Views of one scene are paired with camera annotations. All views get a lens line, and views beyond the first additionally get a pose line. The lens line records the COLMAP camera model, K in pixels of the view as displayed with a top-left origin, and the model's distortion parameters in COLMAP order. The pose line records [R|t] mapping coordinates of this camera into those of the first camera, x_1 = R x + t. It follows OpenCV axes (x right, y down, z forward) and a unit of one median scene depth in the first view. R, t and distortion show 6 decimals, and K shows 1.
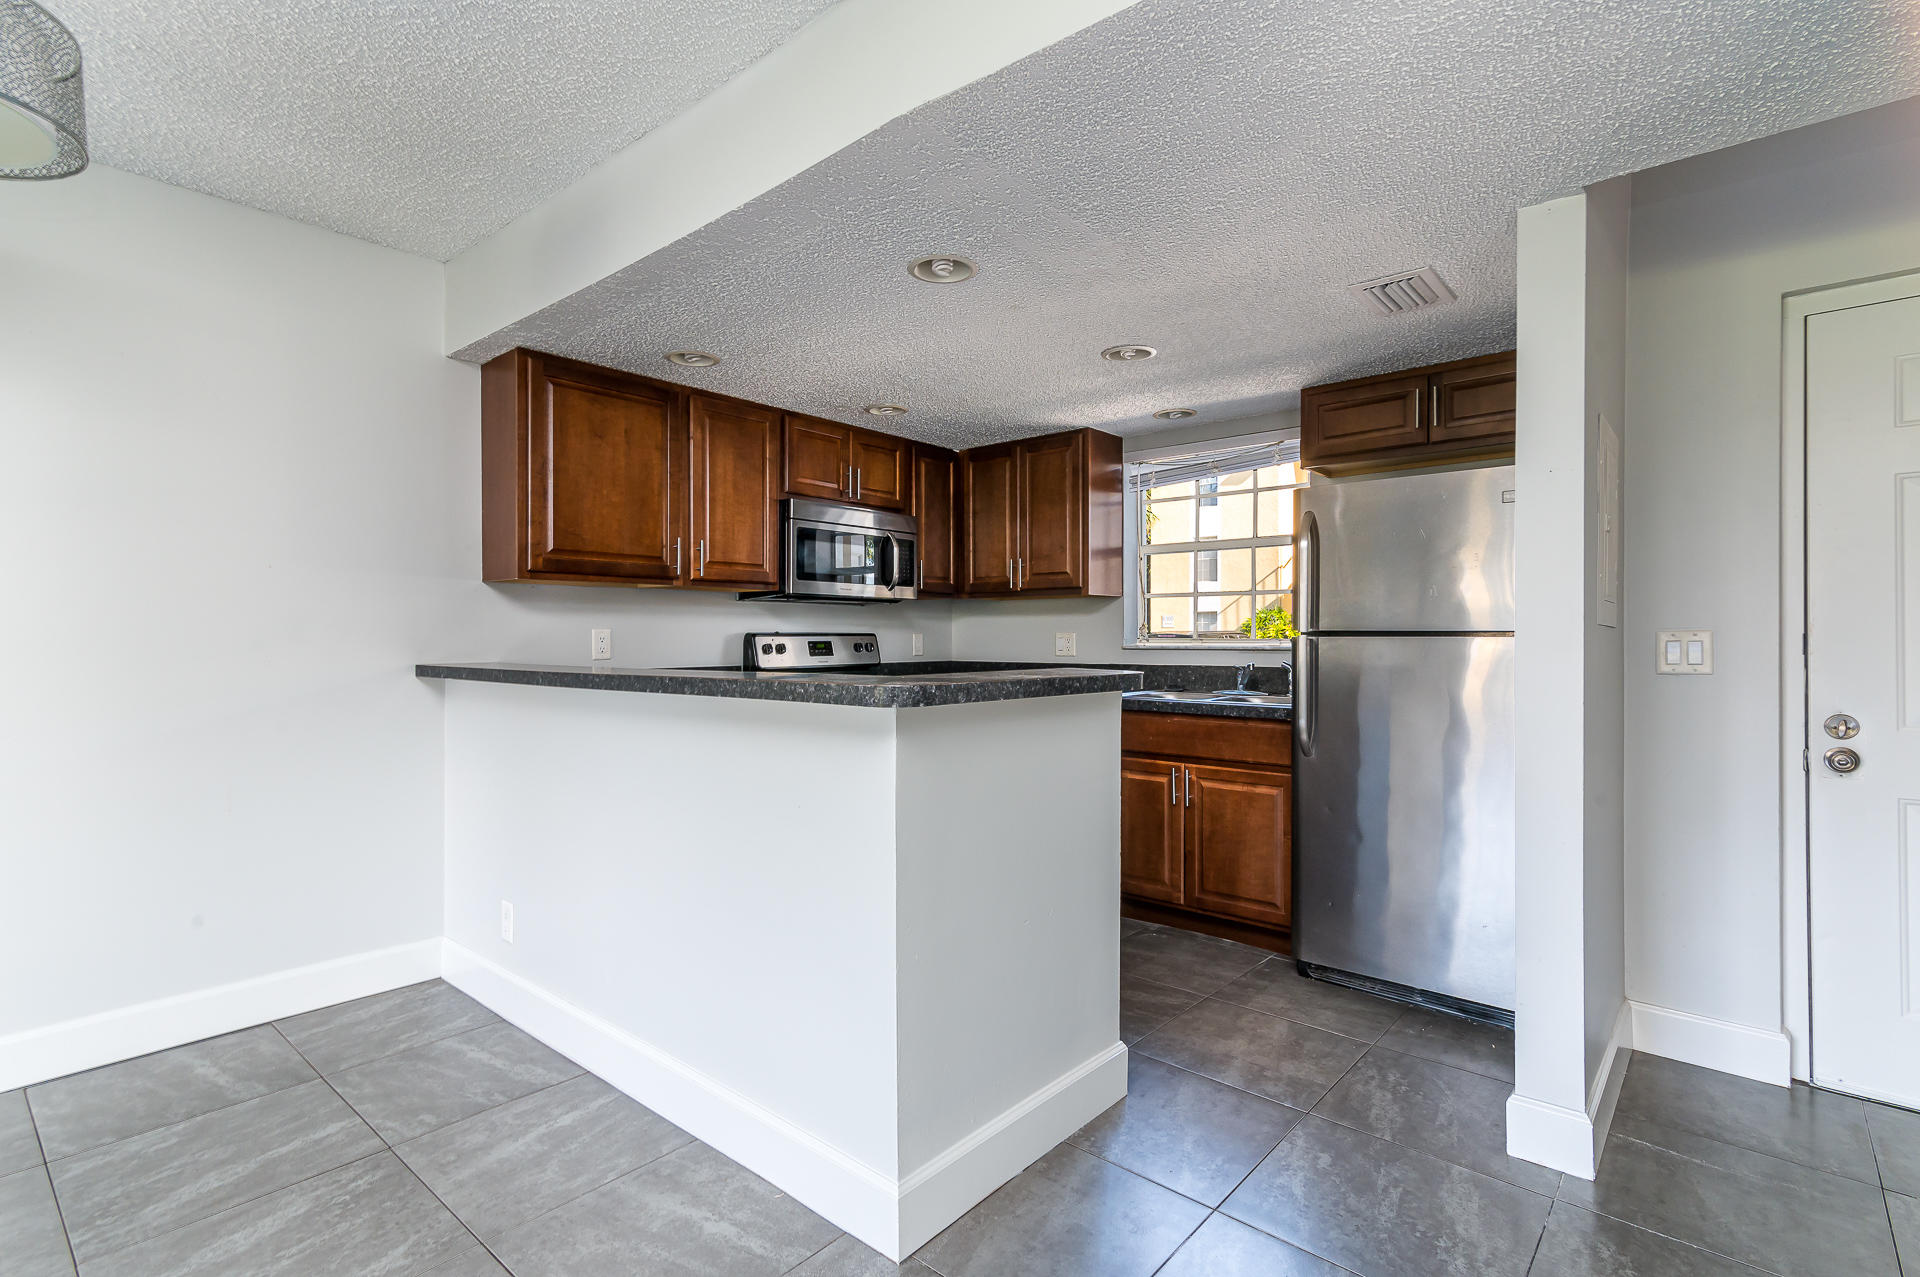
lens RADIAL K [[915.9, 0, 960.1], [0, 915.9, 638.3], [0, 0, 1]] dist [0.011131, 0.000283]
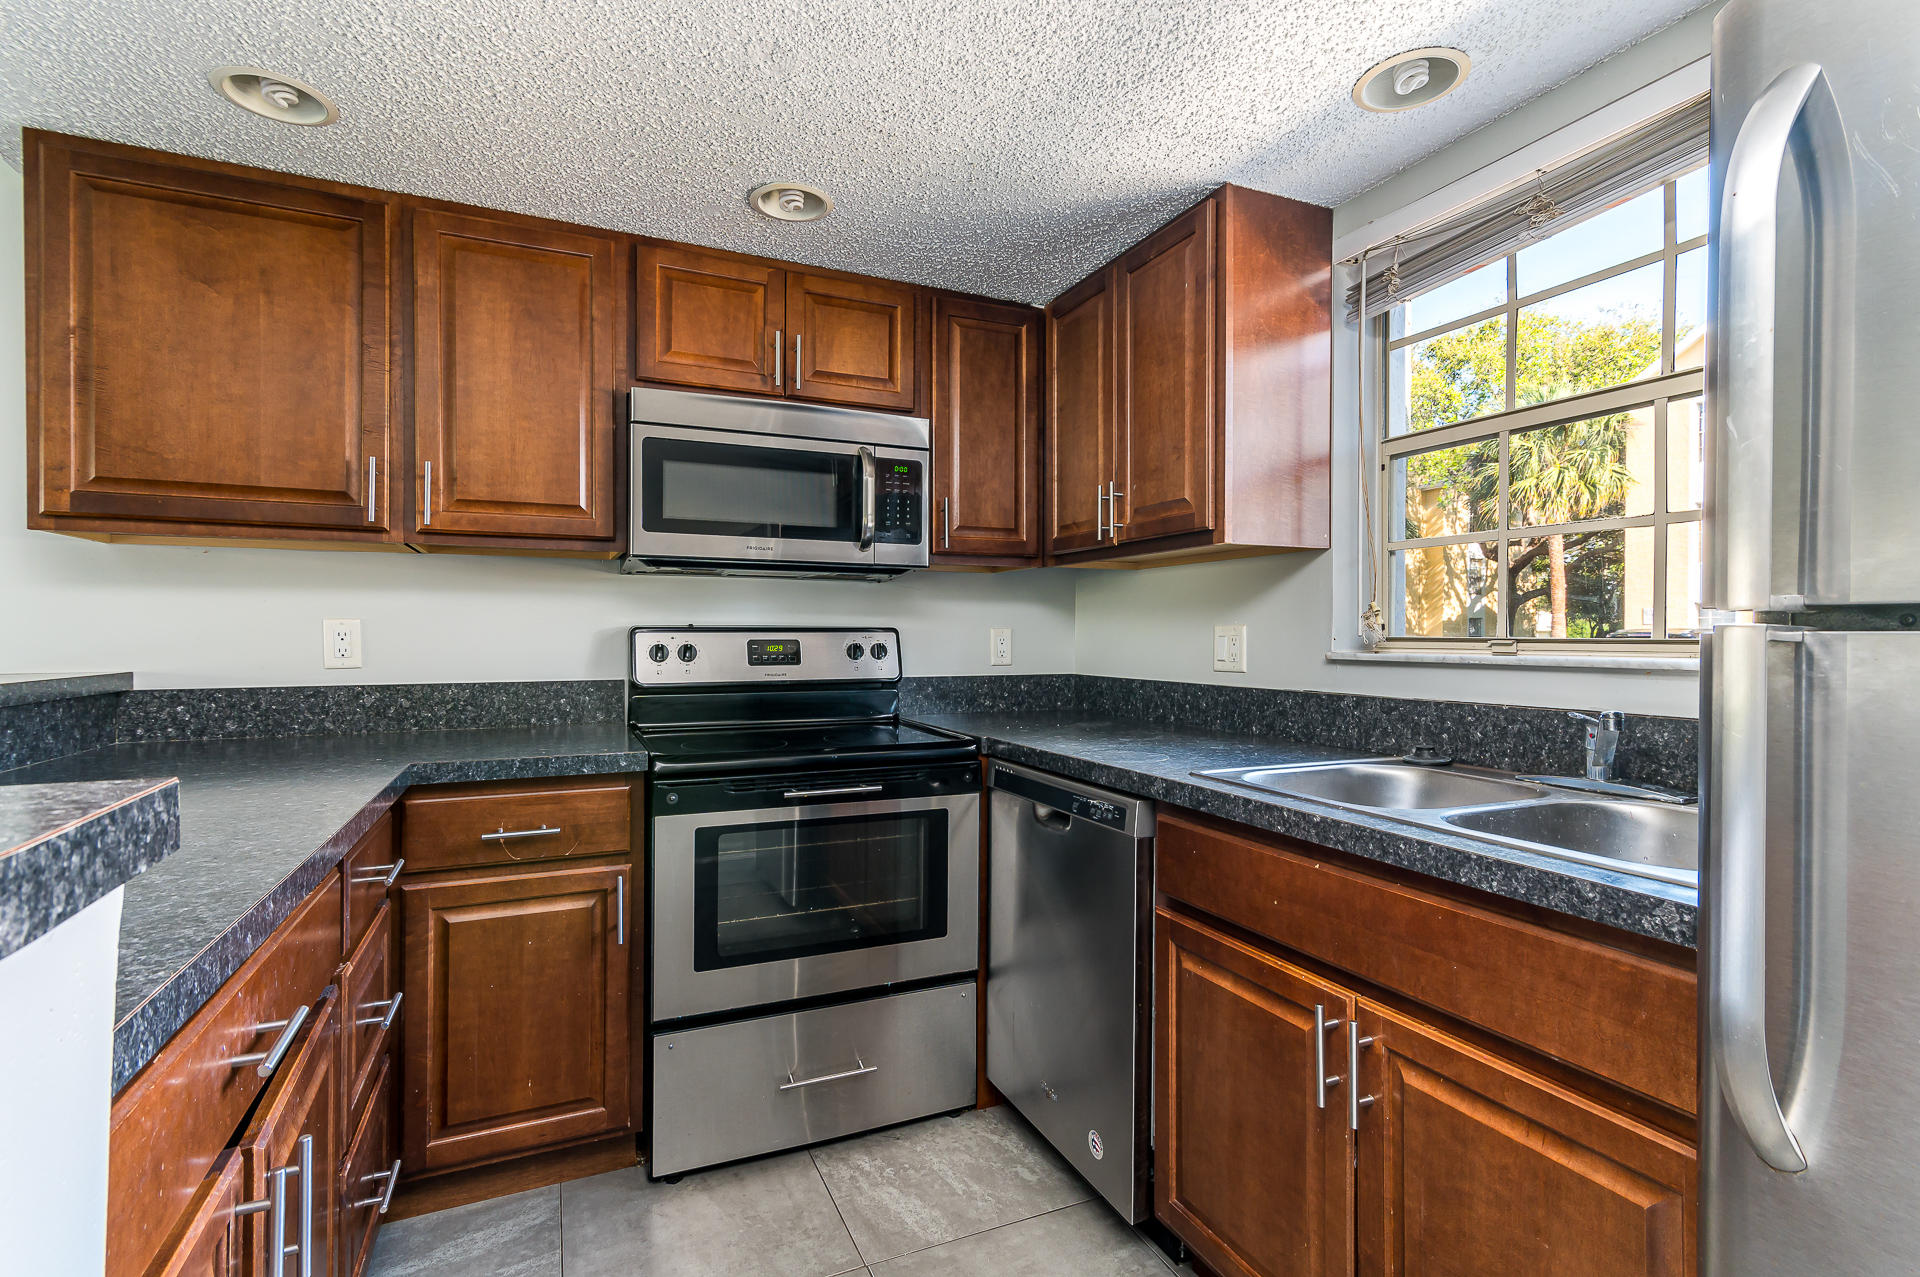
lens RADIAL K [[915.9, 0, 959.4], [0, 915.9, 636.5], [0, 0, 1]] dist [0.011131, 0.000283]
pose [[0.905765, 0.002818, -0.423771, 0.222604], [-0.003318, 0.999994, -0.000442, 0.000453], [0.423768, 0.001807, 0.905769, 0.538631]]
